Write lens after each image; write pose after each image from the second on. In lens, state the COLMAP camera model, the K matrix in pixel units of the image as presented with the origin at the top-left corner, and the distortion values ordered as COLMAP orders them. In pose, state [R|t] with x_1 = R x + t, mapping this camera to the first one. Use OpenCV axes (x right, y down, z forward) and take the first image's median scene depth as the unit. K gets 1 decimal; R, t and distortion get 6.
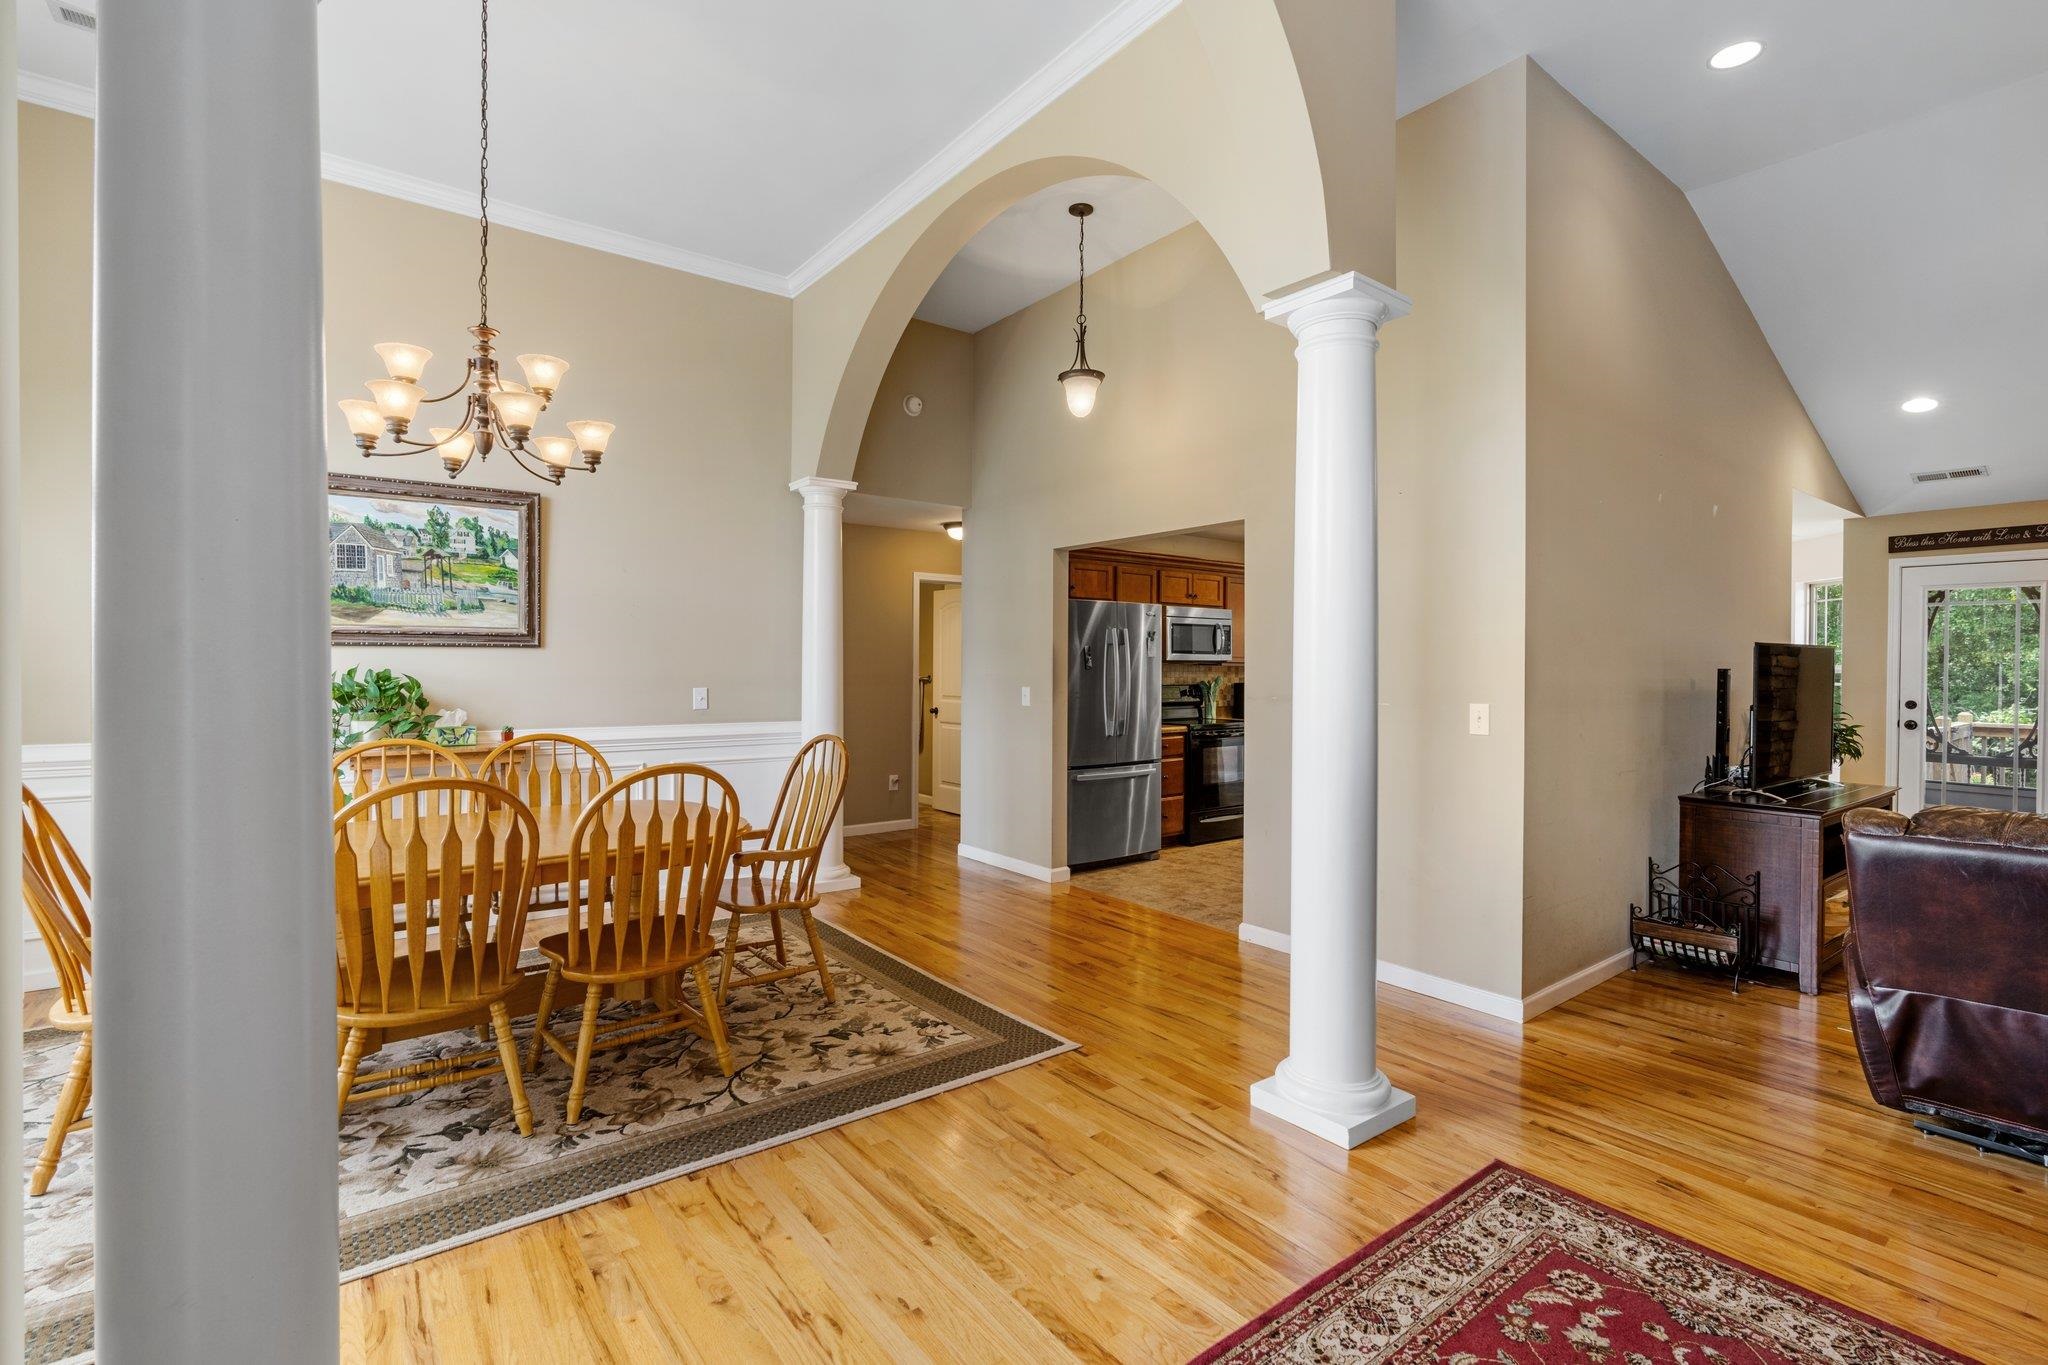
lens RADIAL K [[929.2, 0, 1031.6], [0, 929.2, 677.0], [0, 0, 1]] dist [-0.010009, 0.002941]
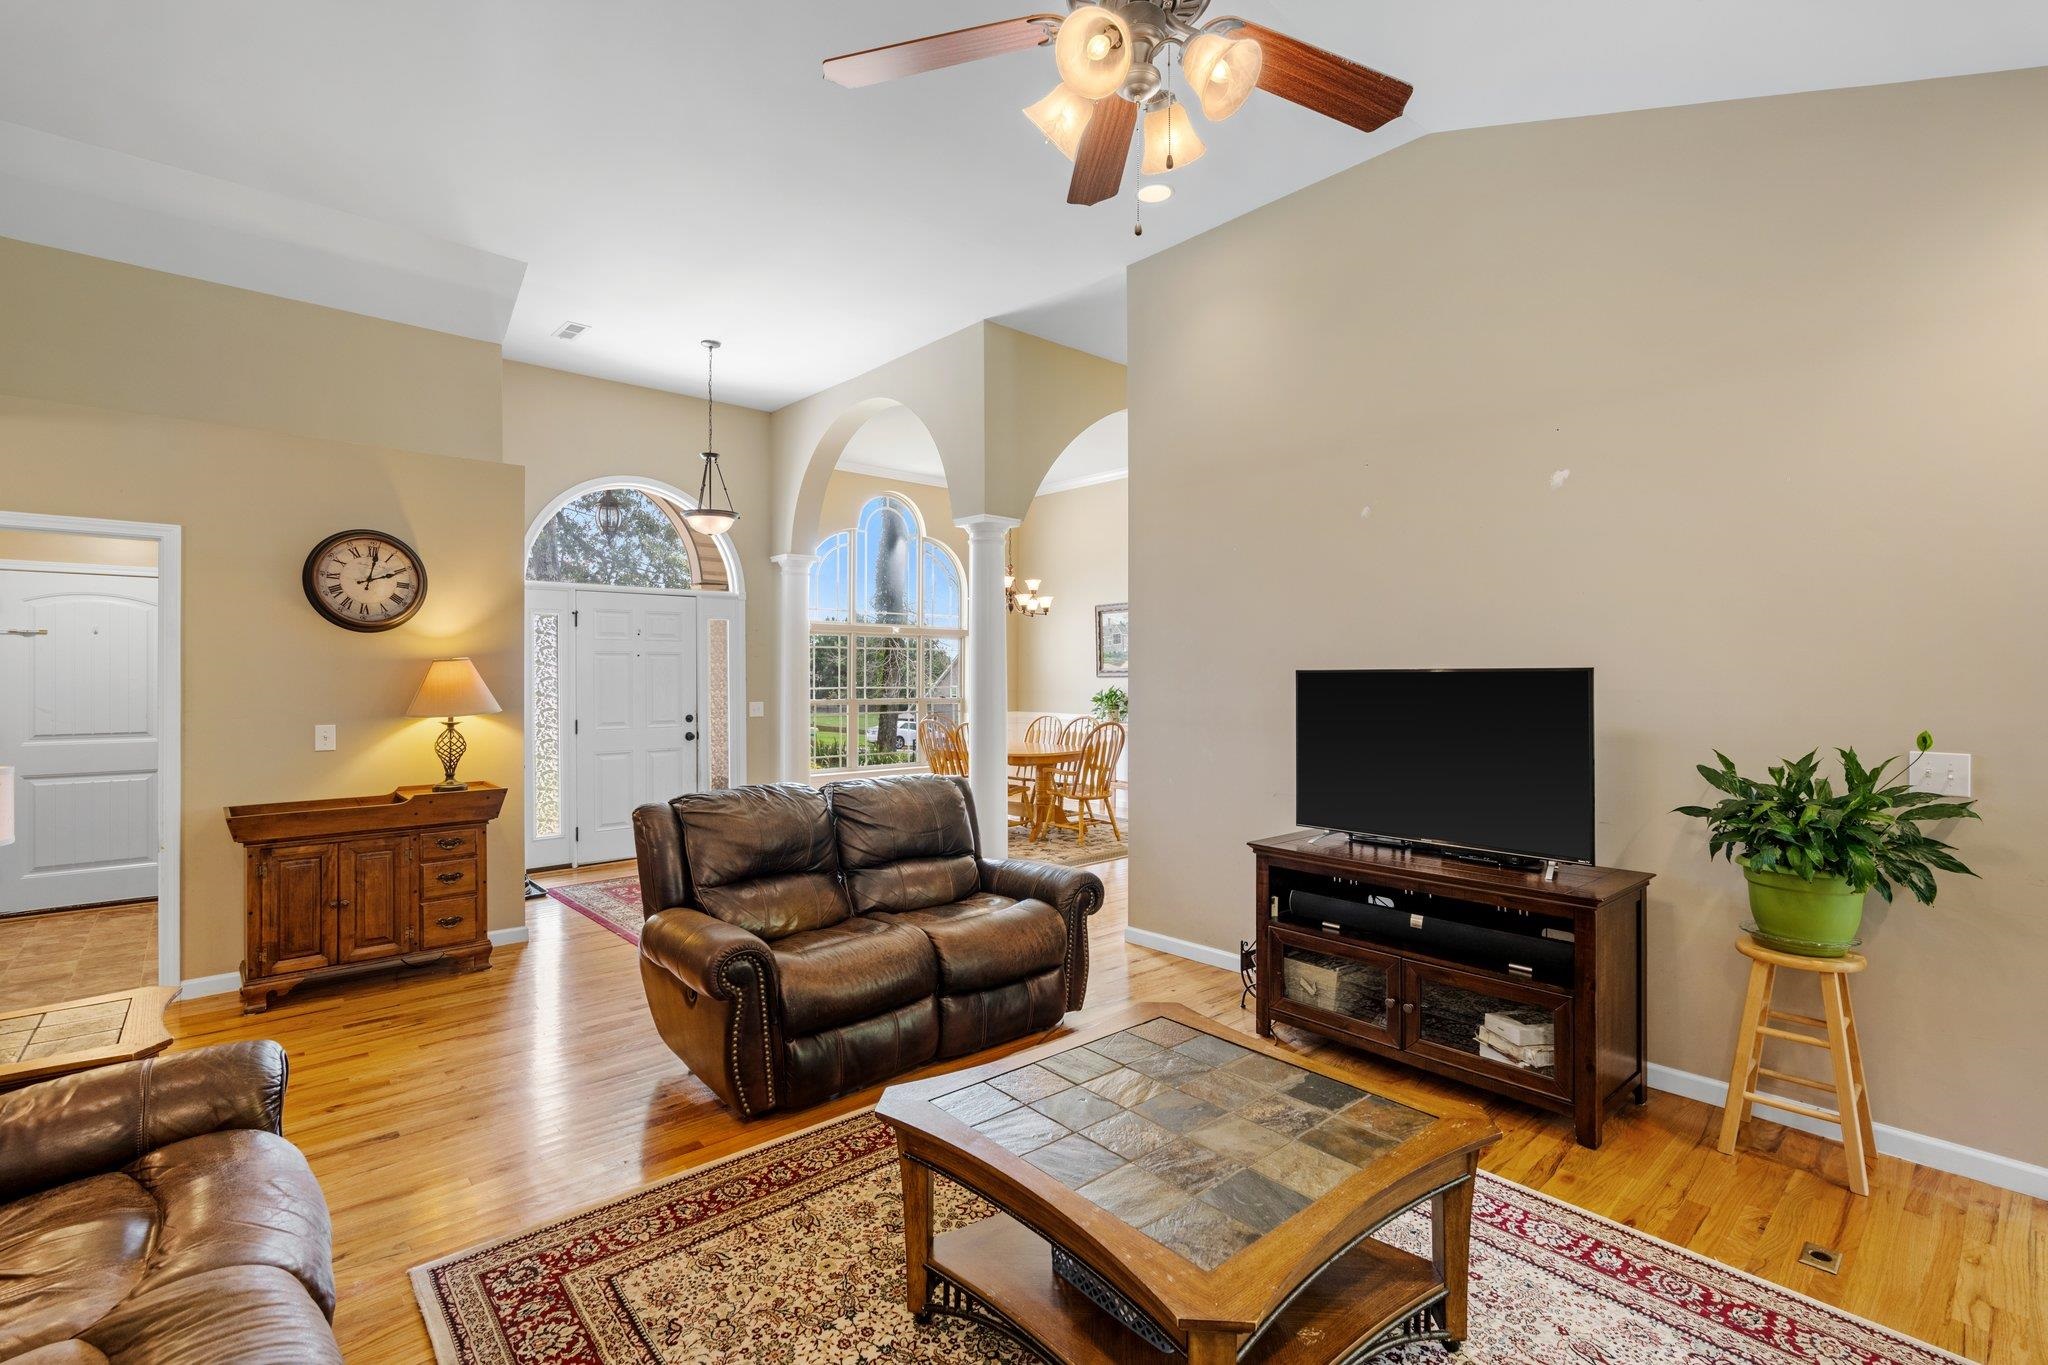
lens RADIAL K [[929.2, 0, 1013.7], [0, 929.2, 677.8], [0, 0, 1]] dist [-0.010009, 0.002941]
pose [[0.066973, -0.003059, -0.997750, 2.018602], [-0.009556, 0.999947, -0.003707, -0.027000], [0.997709, 0.009783, 0.066940, 0.750430]]
